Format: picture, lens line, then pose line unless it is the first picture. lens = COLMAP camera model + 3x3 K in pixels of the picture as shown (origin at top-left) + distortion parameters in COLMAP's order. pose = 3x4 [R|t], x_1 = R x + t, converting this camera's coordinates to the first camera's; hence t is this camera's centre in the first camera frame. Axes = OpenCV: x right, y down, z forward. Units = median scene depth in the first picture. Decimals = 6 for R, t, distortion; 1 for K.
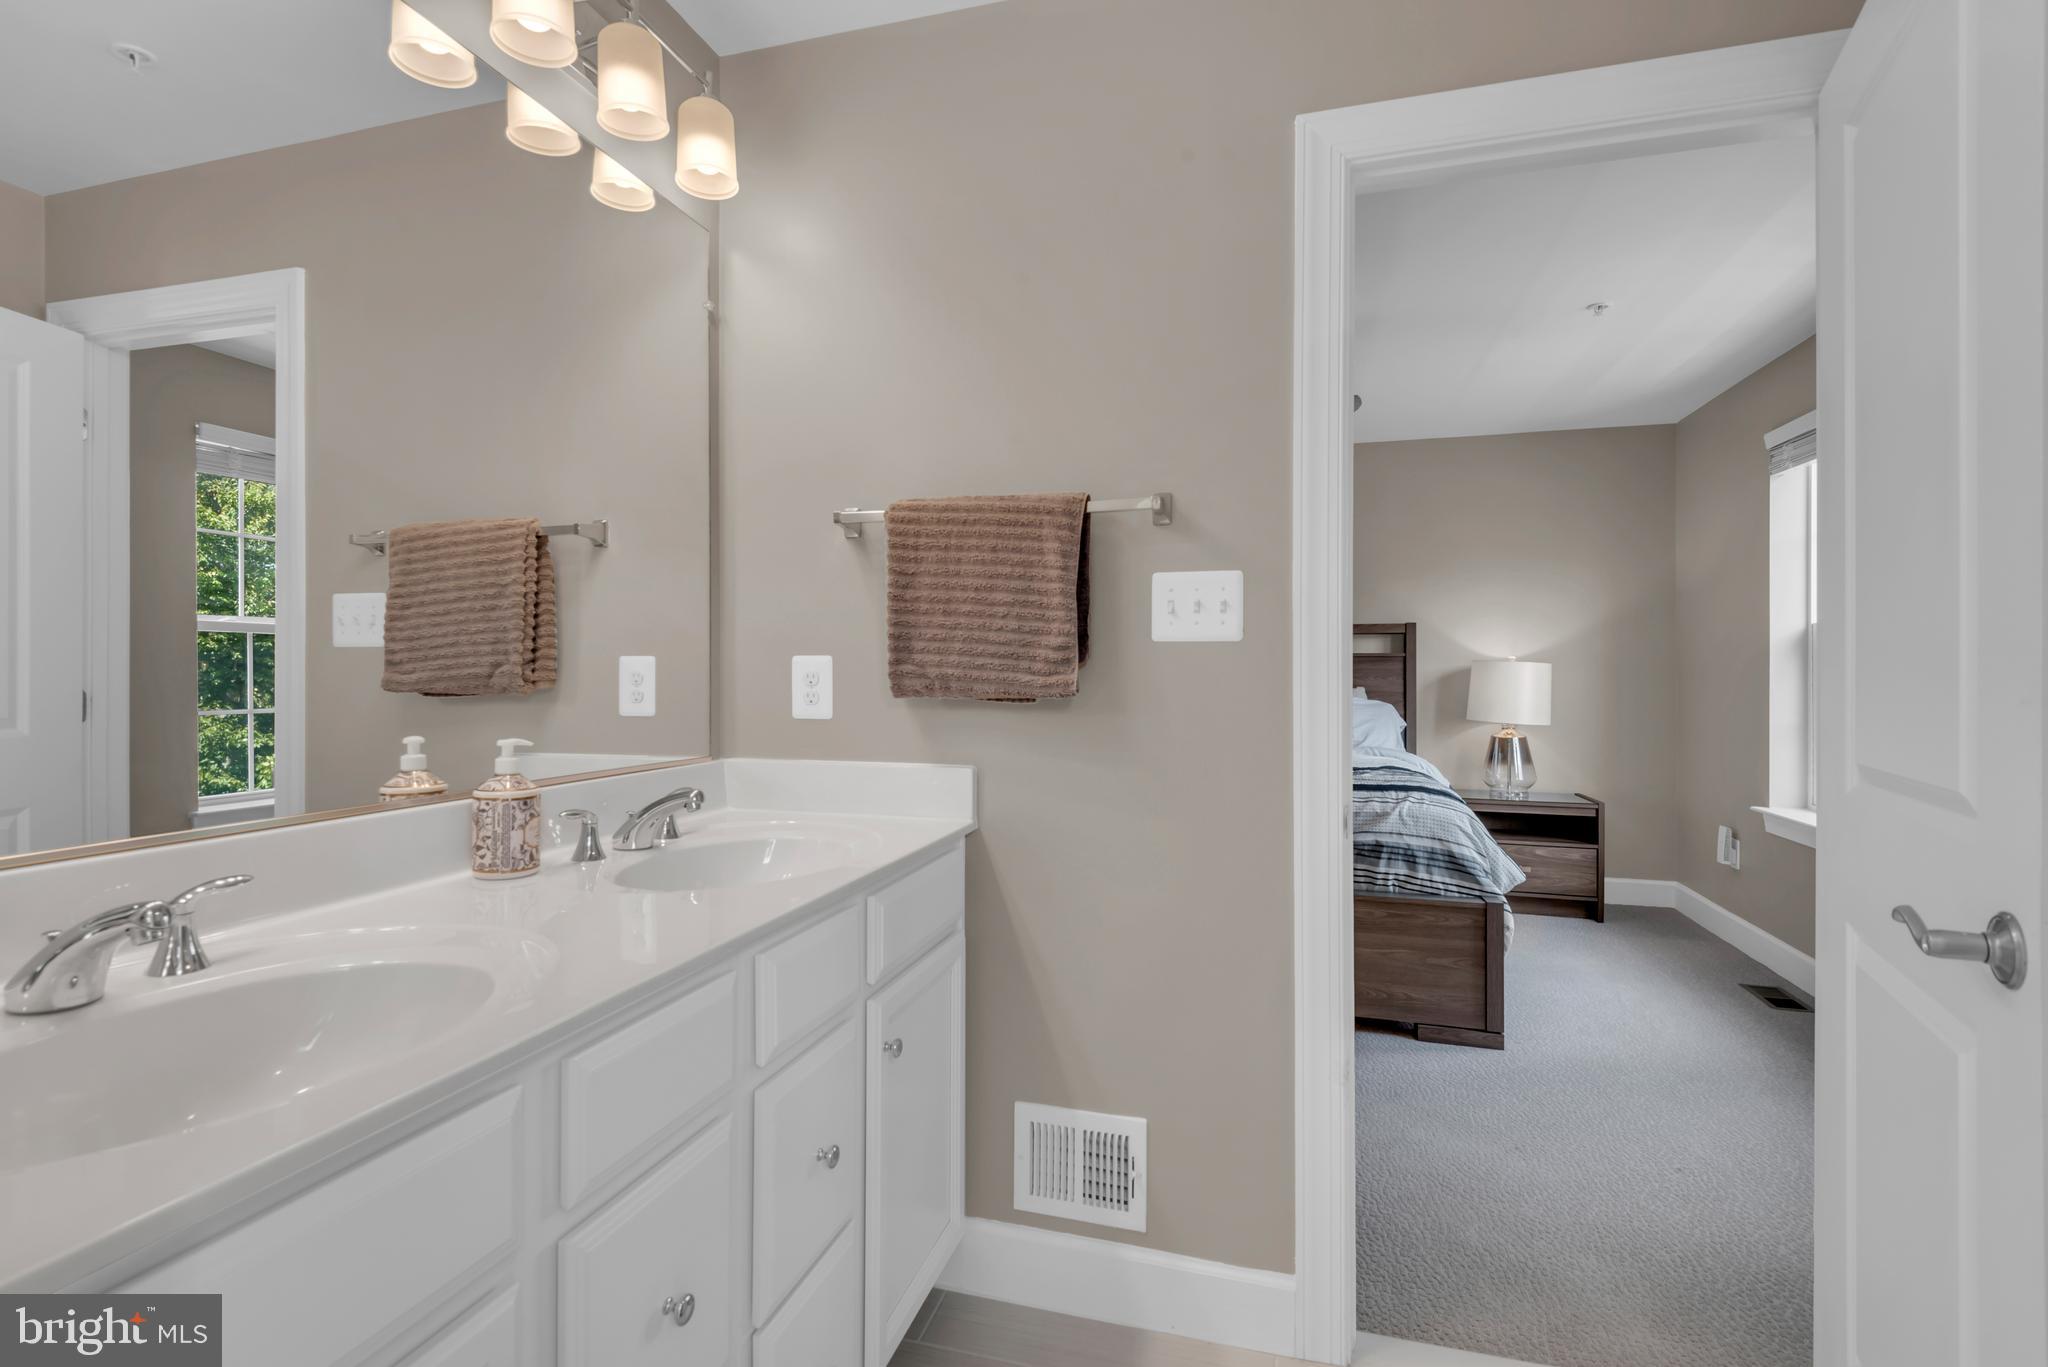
lens RADIAL K [[927.5, 0, 1023.2], [0, 927.5, 676.9], [0, 0, 1]] dist [0.012342, -0.001030]
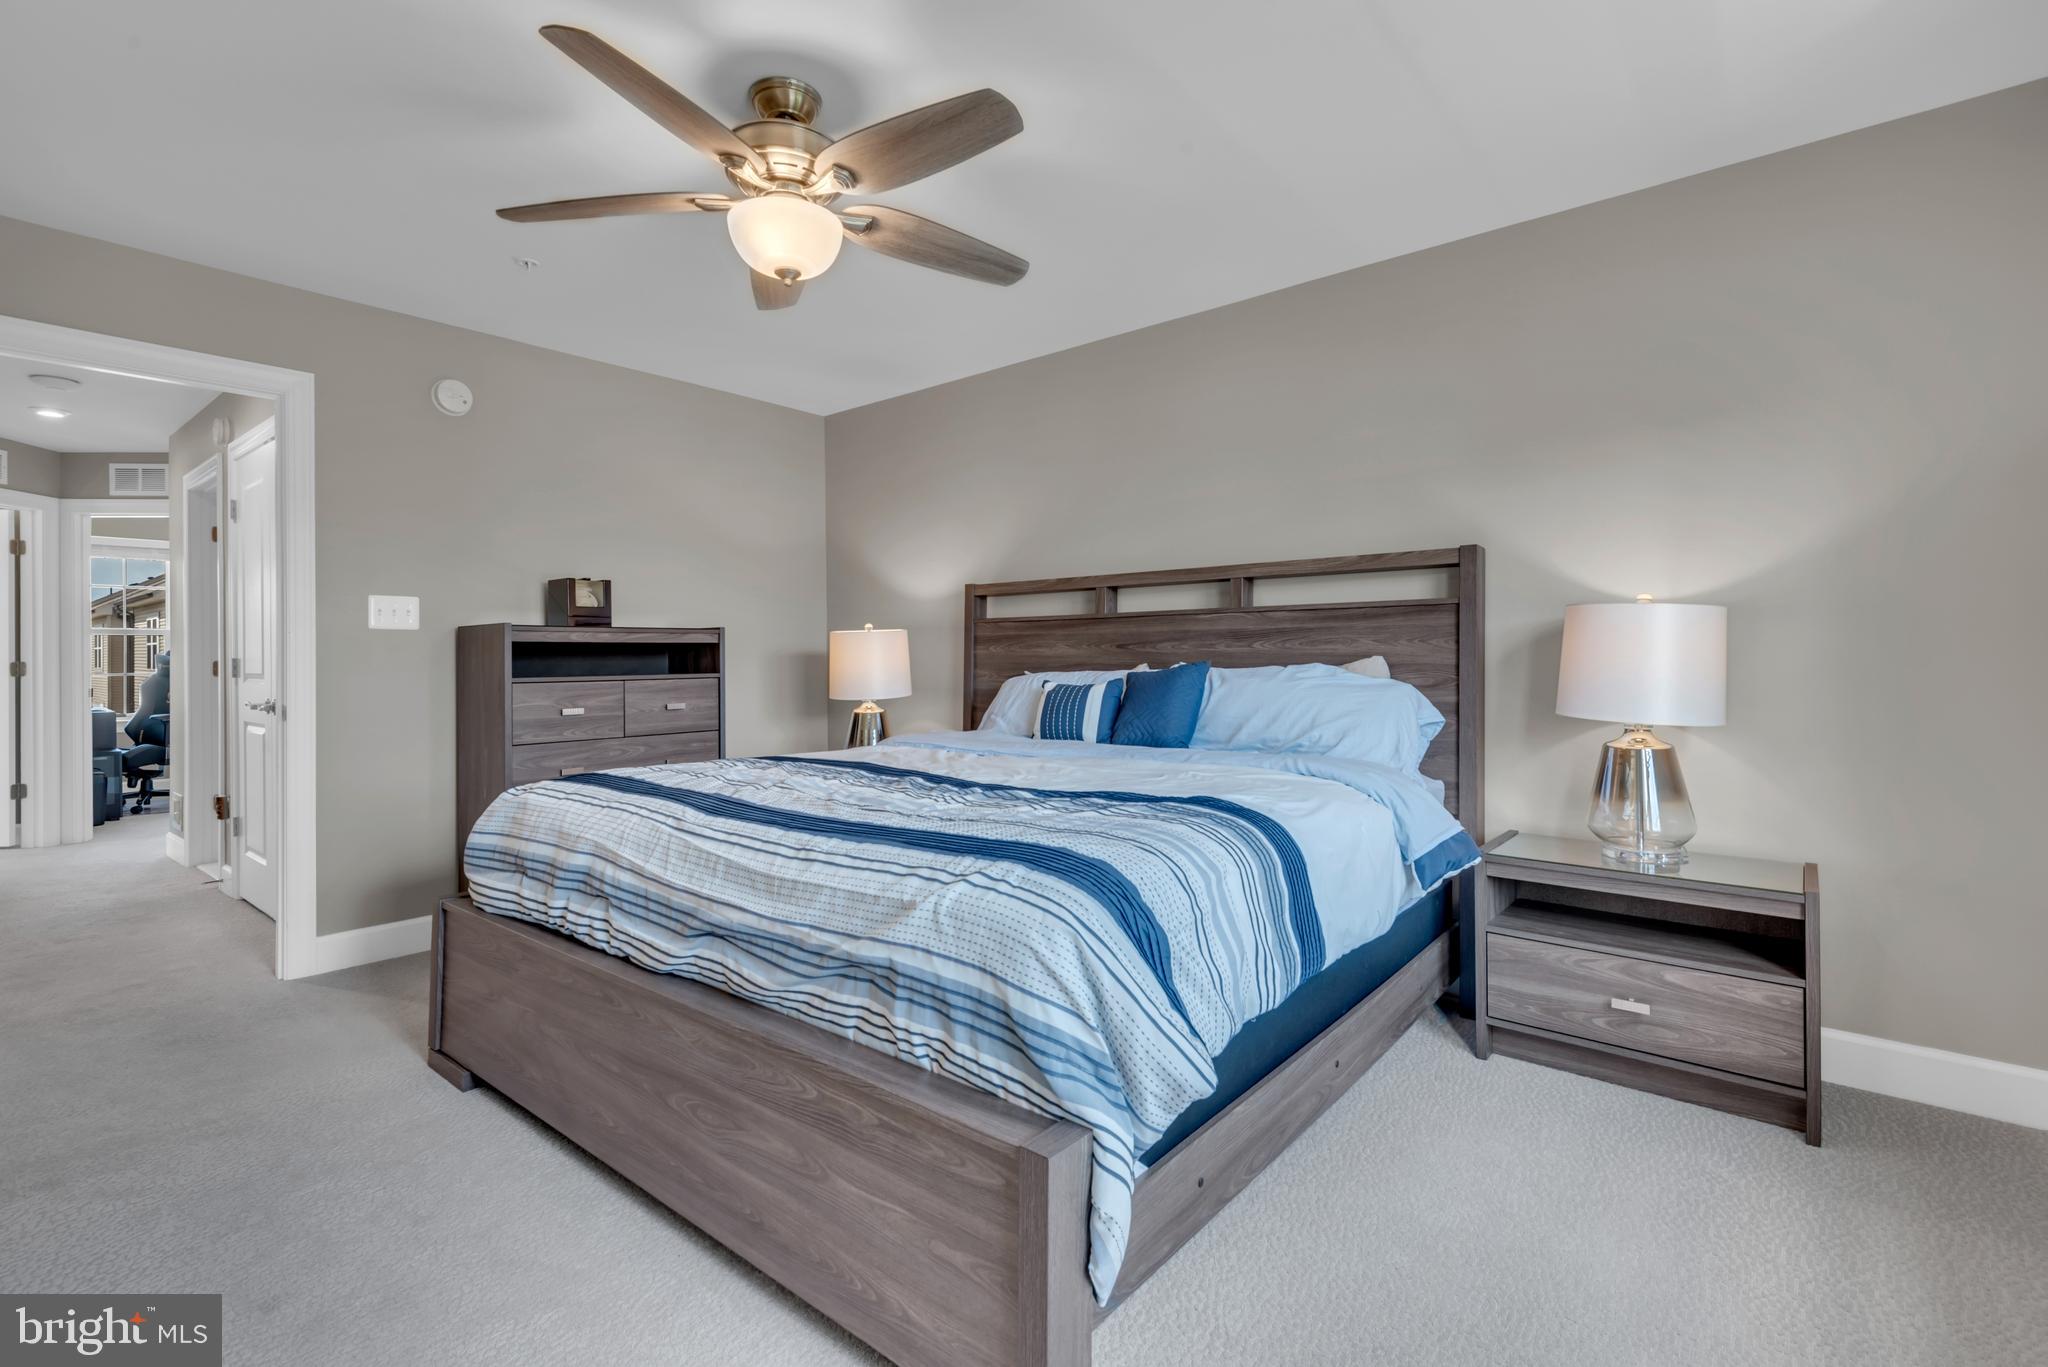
lens RADIAL K [[927.5, 0, 1023.2], [0, 927.5, 676.9], [0, 0, 1]] dist [0.012342, -0.001030]
pose [[0.922248, -0.003379, -0.386584, 0.625461], [0.006721, 0.999951, 0.007295, 0.028175], [0.386540, -0.009326, 0.922225, 0.586318]]
